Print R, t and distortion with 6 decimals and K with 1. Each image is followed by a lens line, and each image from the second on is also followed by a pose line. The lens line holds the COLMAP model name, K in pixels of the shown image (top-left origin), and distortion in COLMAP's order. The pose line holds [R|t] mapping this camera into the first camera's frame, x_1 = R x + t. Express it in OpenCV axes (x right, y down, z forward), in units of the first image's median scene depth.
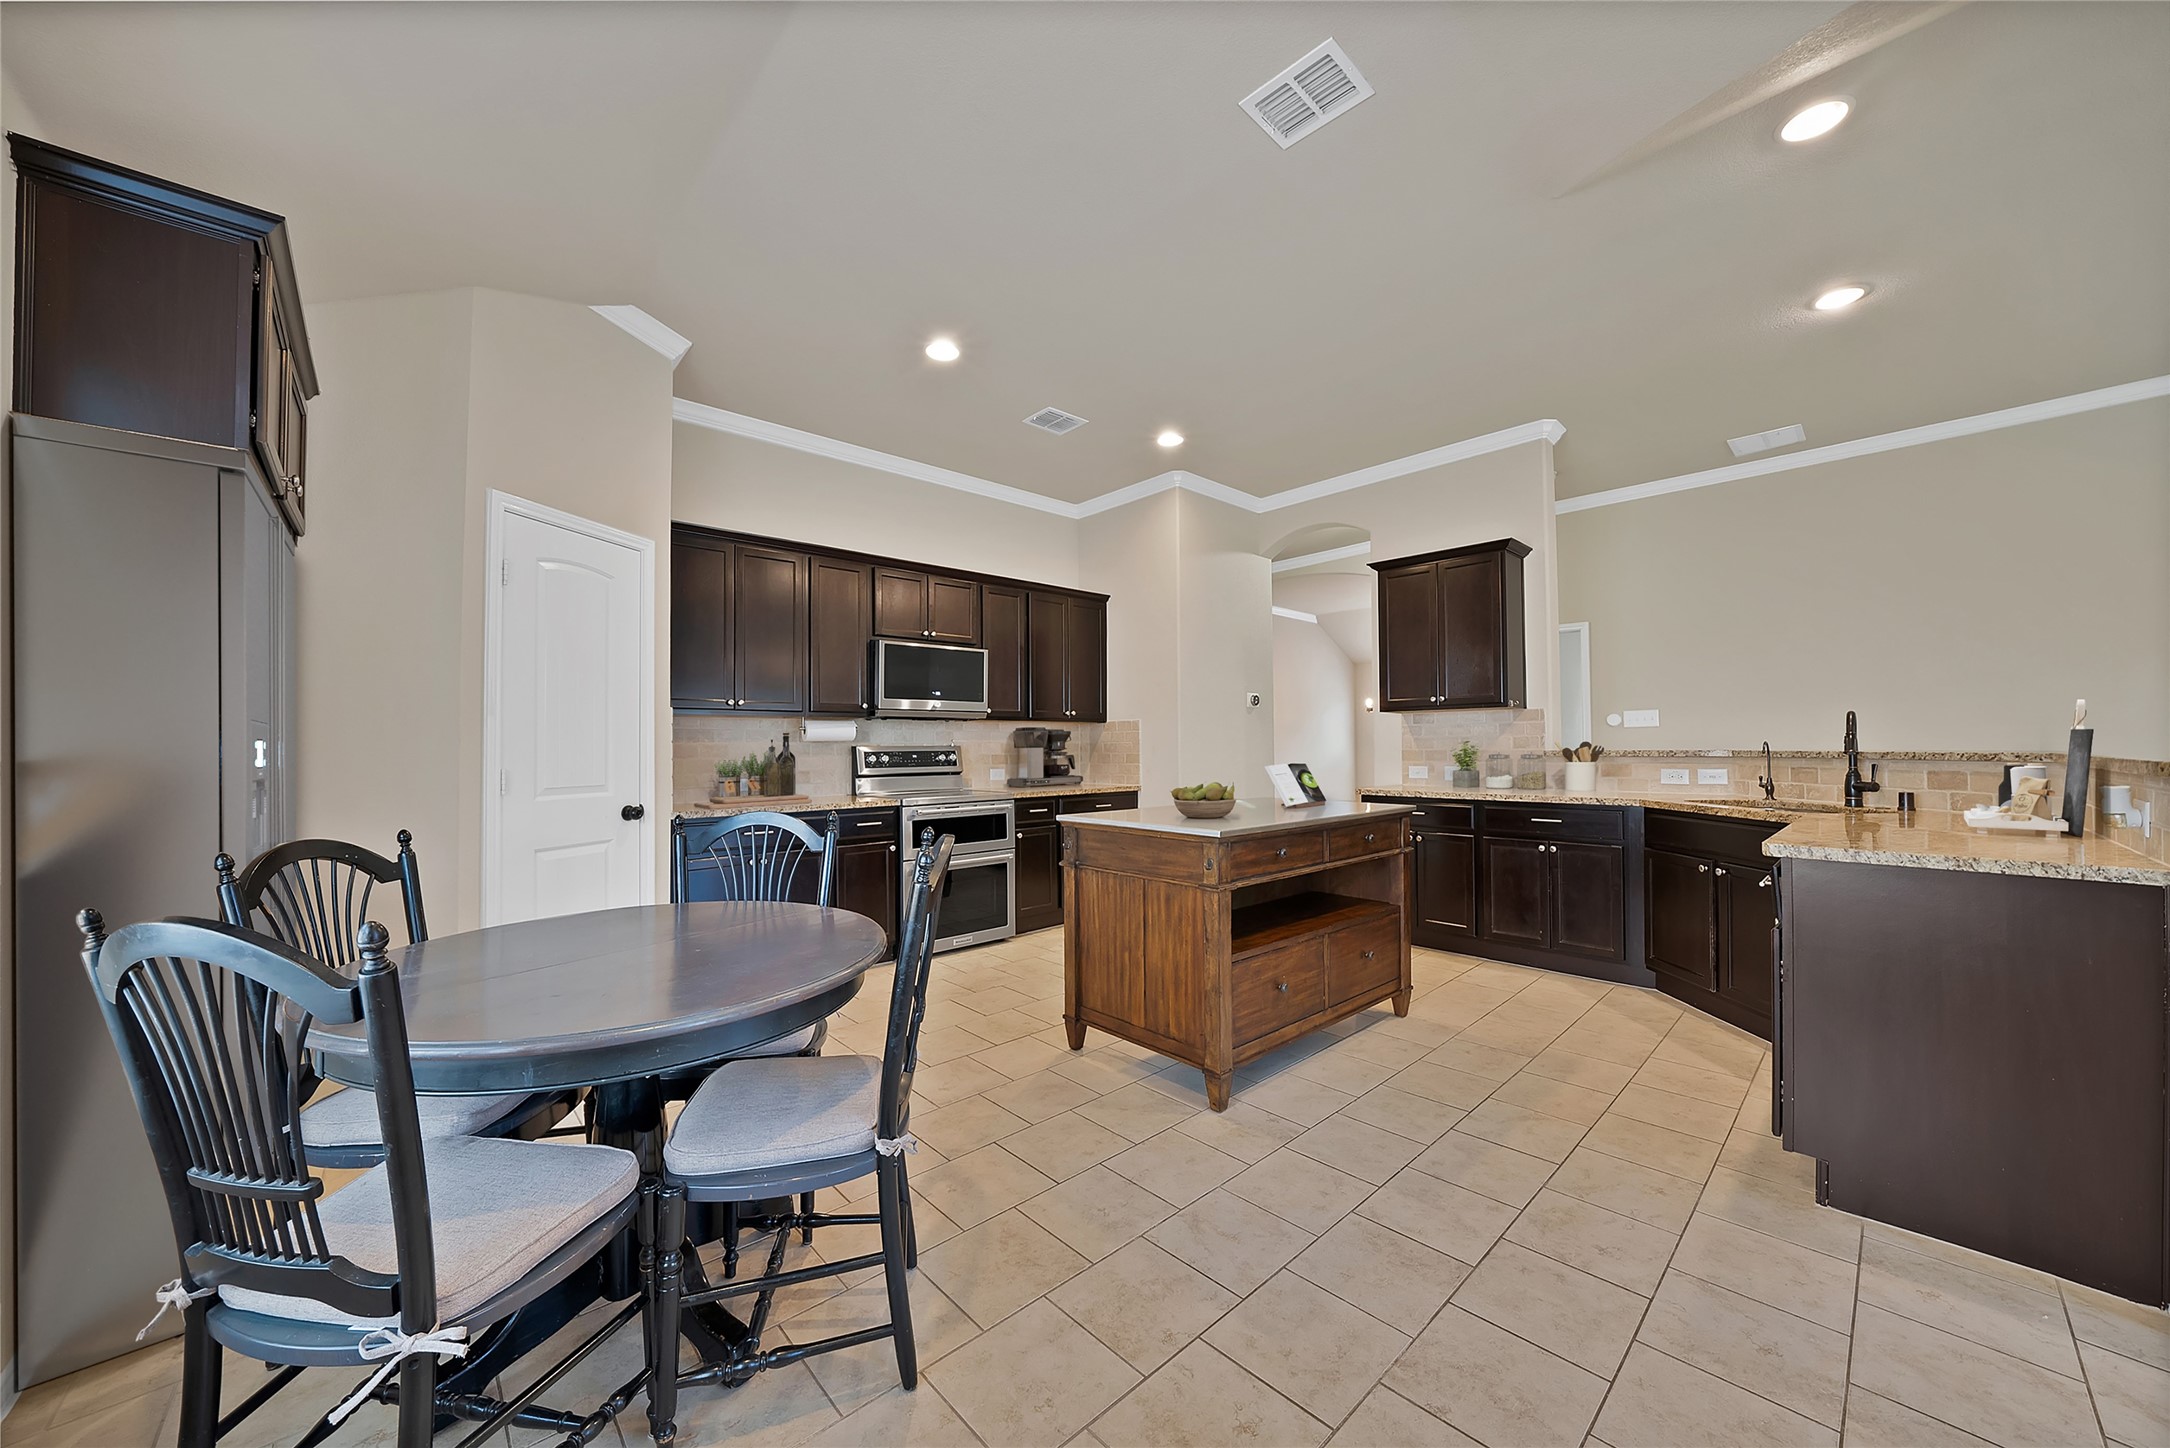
lens RADIAL K [[776.2, 0, 1076.7], [0, 776.2, 720.0], [0, 0, 1]] dist [-0.025037, 0.002768]
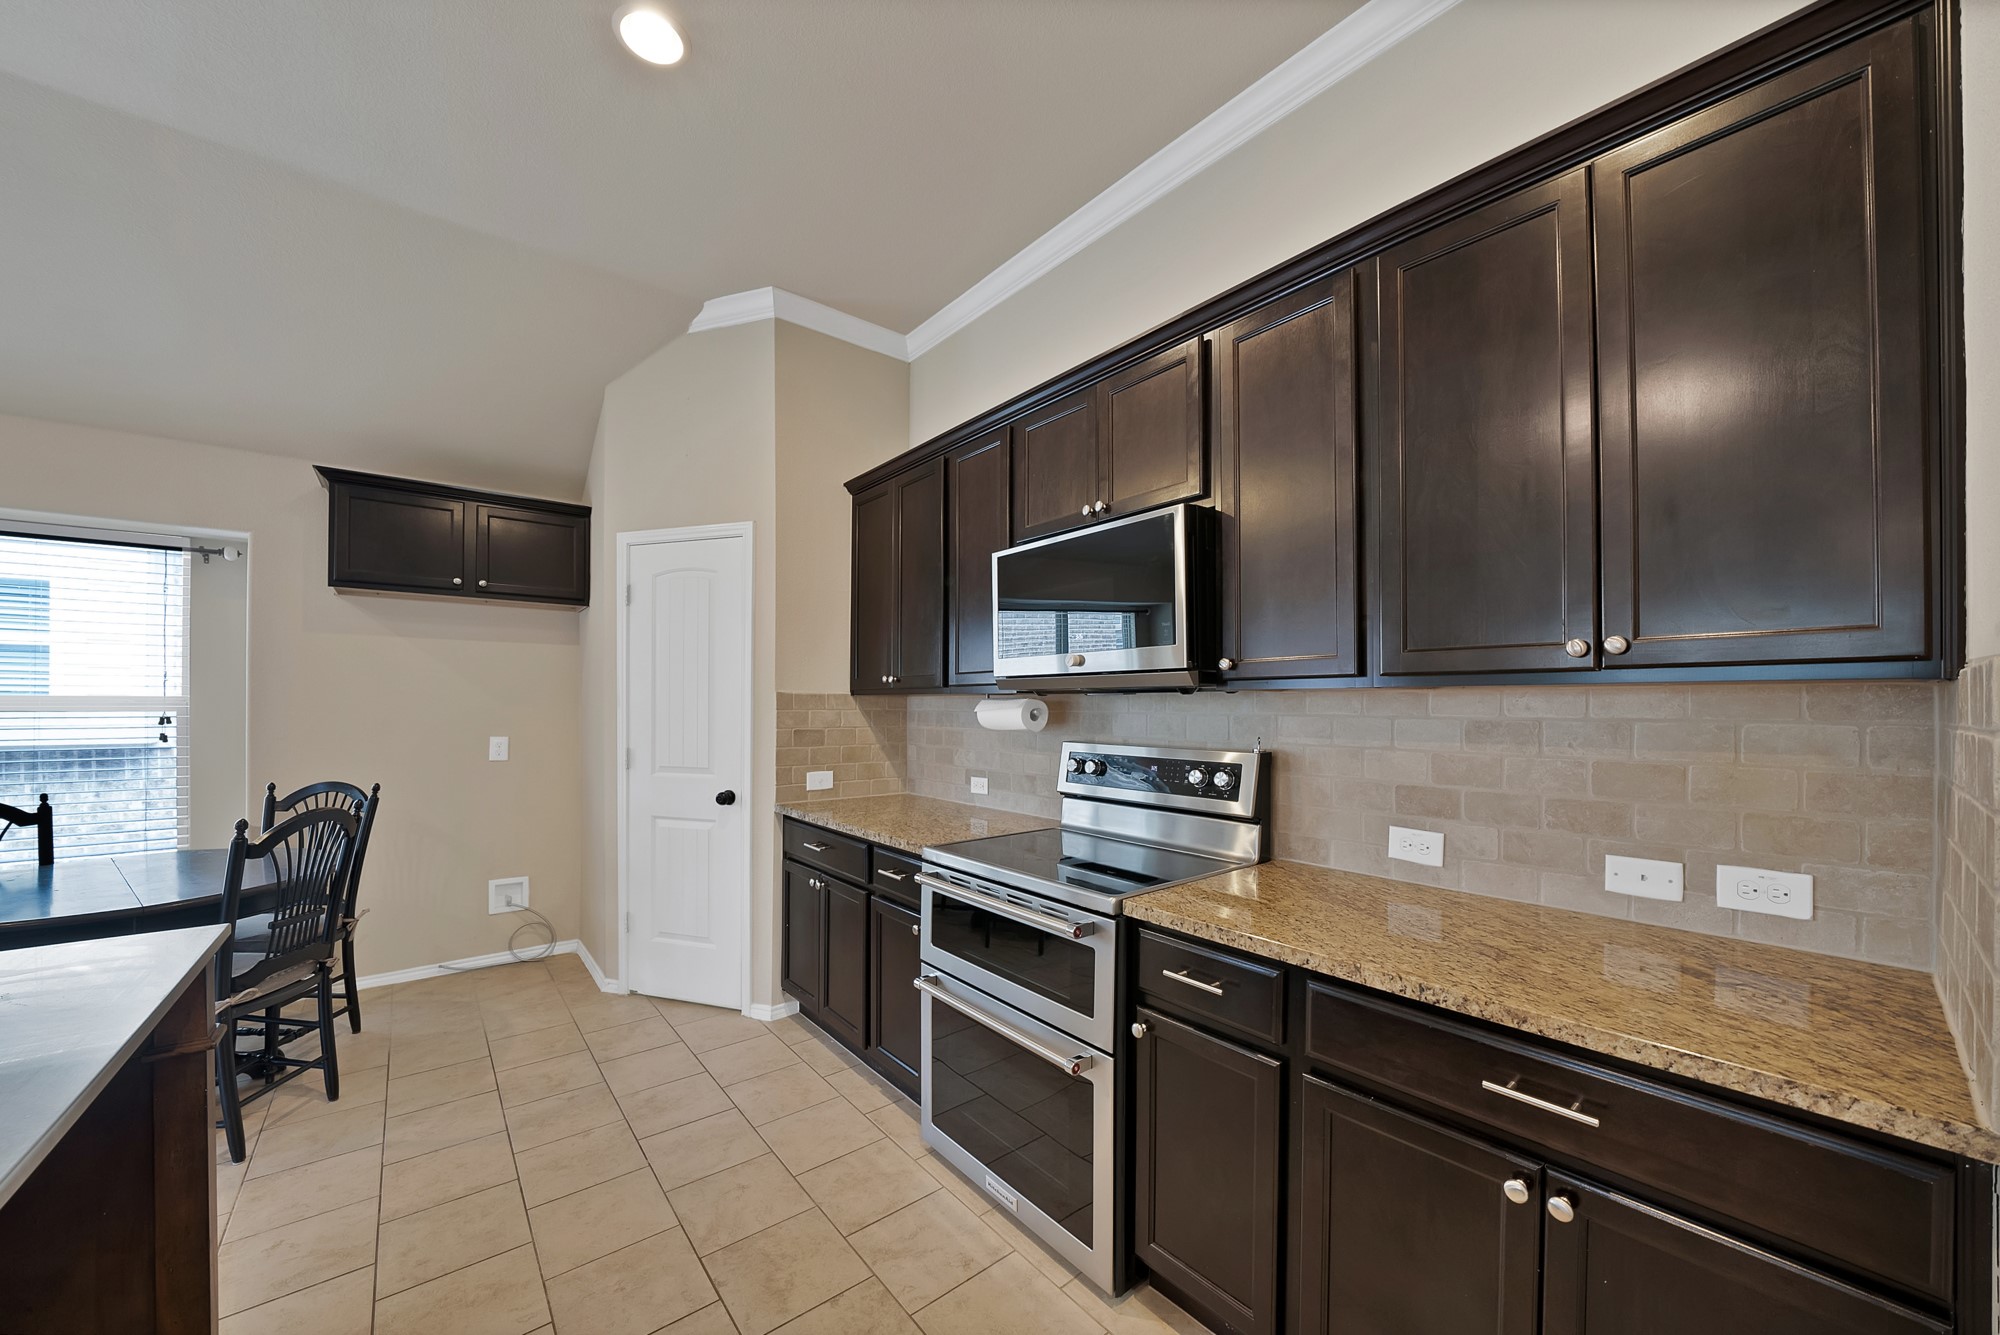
lens RADIAL K [[715.4, 0, 1000.1], [0, 715.4, 706.8], [0, 0, 1]] dist [-0.025037, 0.002768]
pose [[-0.035859, 0.011013, -0.999296, 0.255445], [0.030698, 0.999480, 0.009913, 0.001543], [0.998885, -0.030321, -0.036179, 0.996598]]
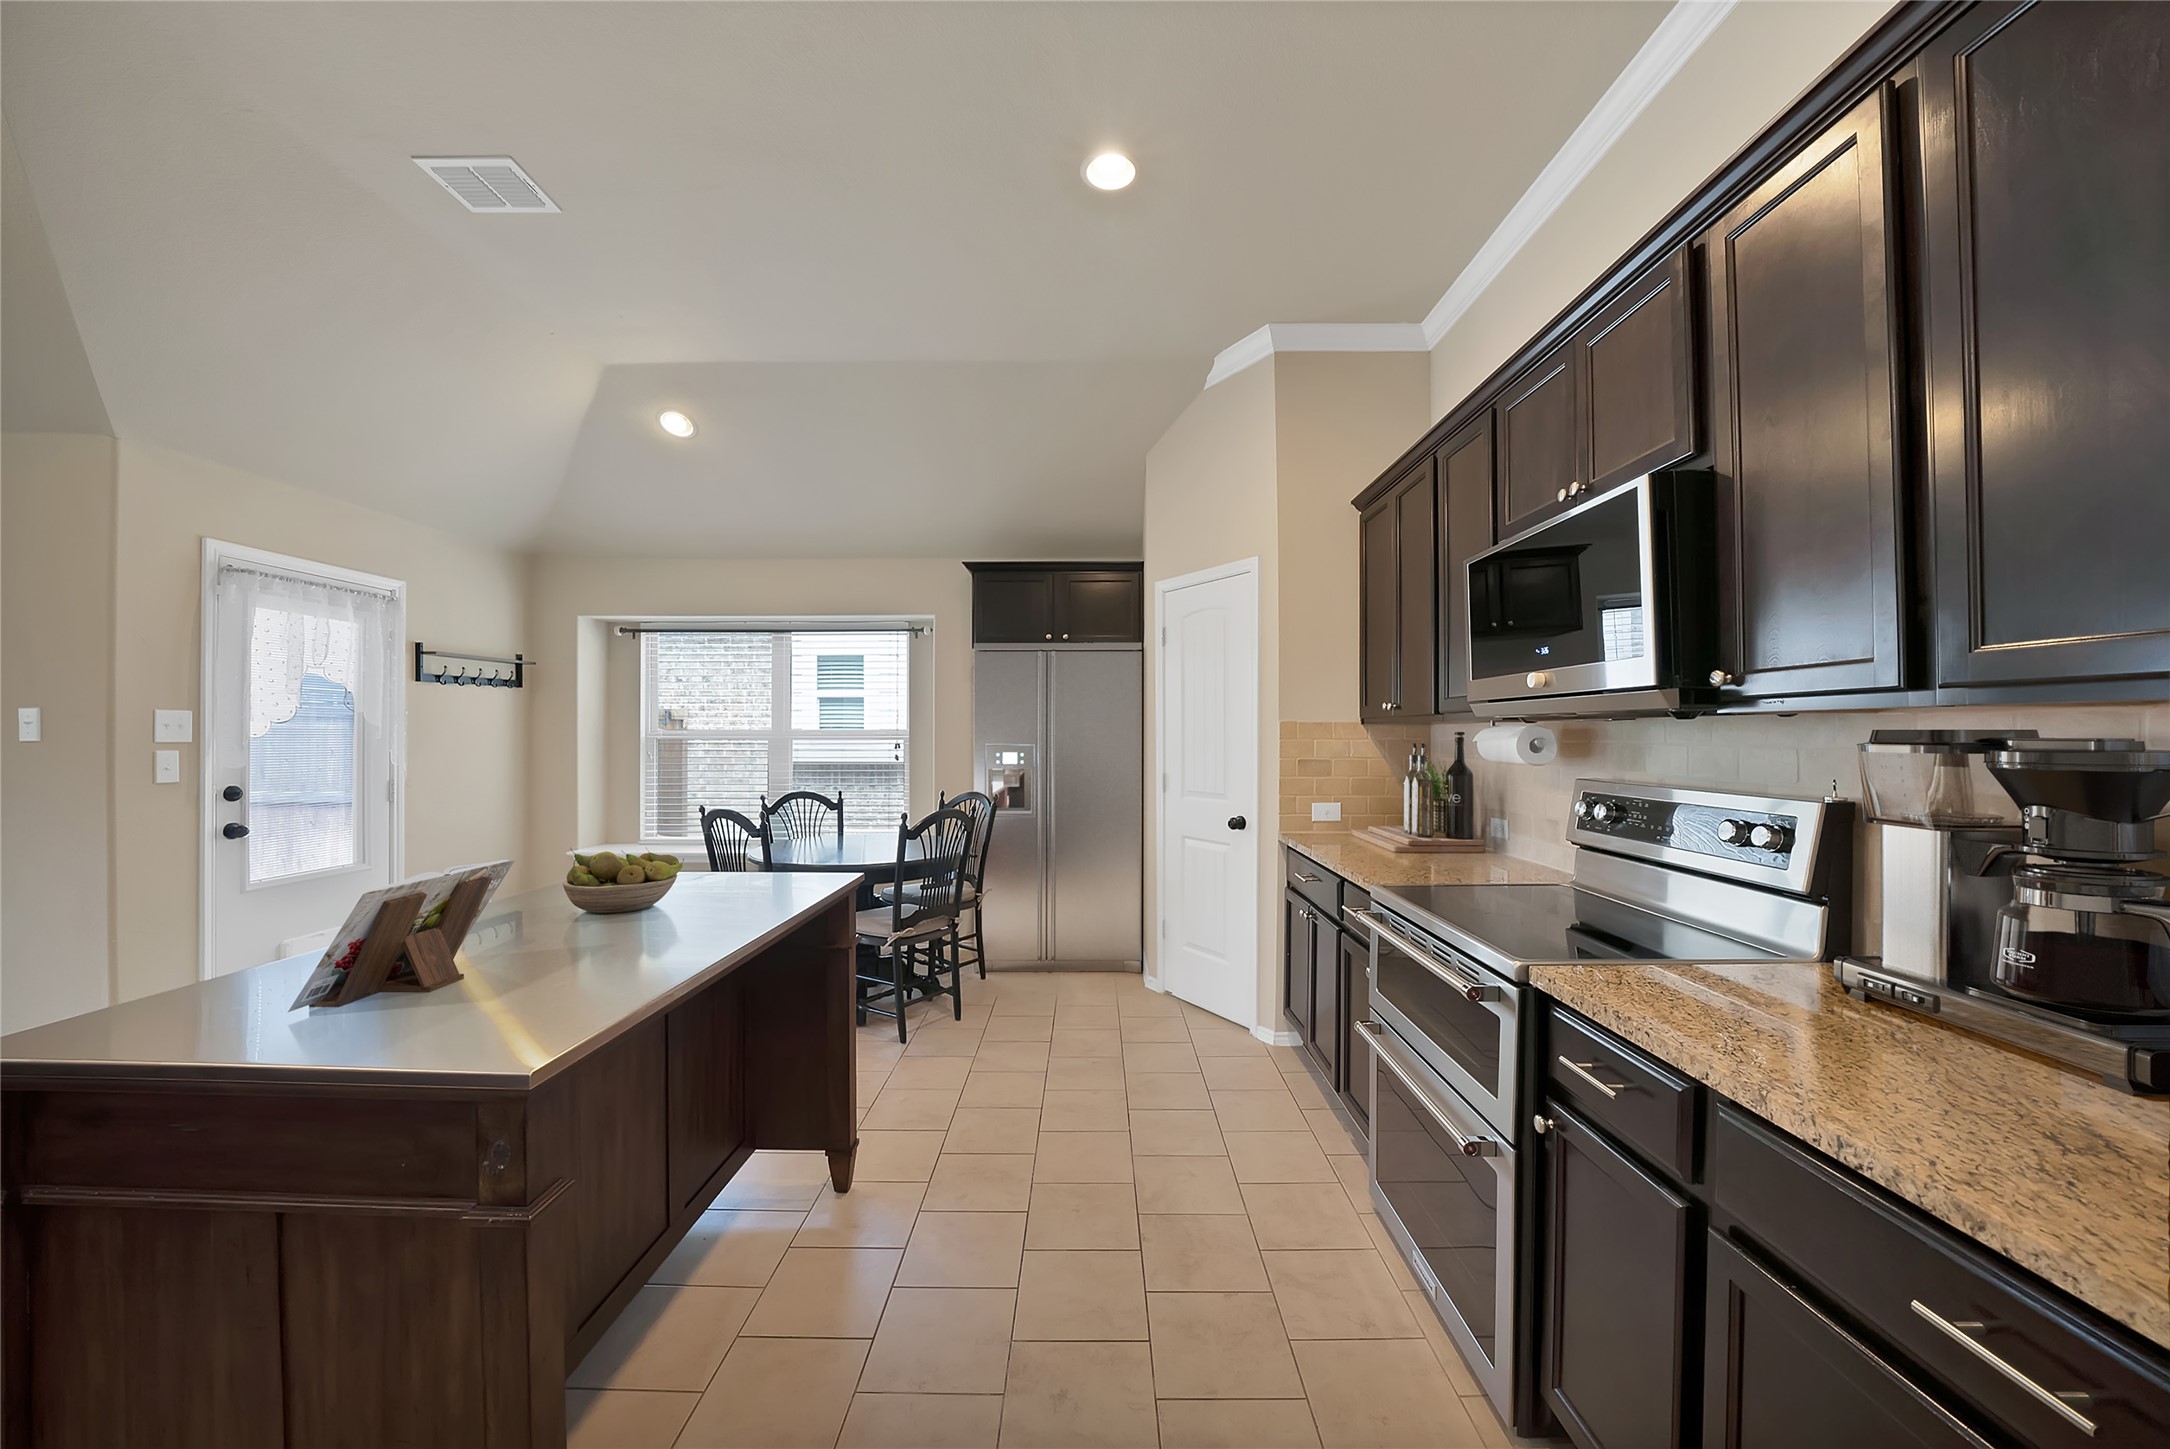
lens RADIAL K [[776.2, 0, 1098.1], [0, 776.2, 733.7], [0, 0, 1]] dist [-0.025037, 0.002768]
pose [[-0.661448, 0.010033, -0.749924, 0.258825], [0.032326, 0.999363, -0.015142, 0.004872], [0.749294, -0.034258, -0.661351, 1.118060]]
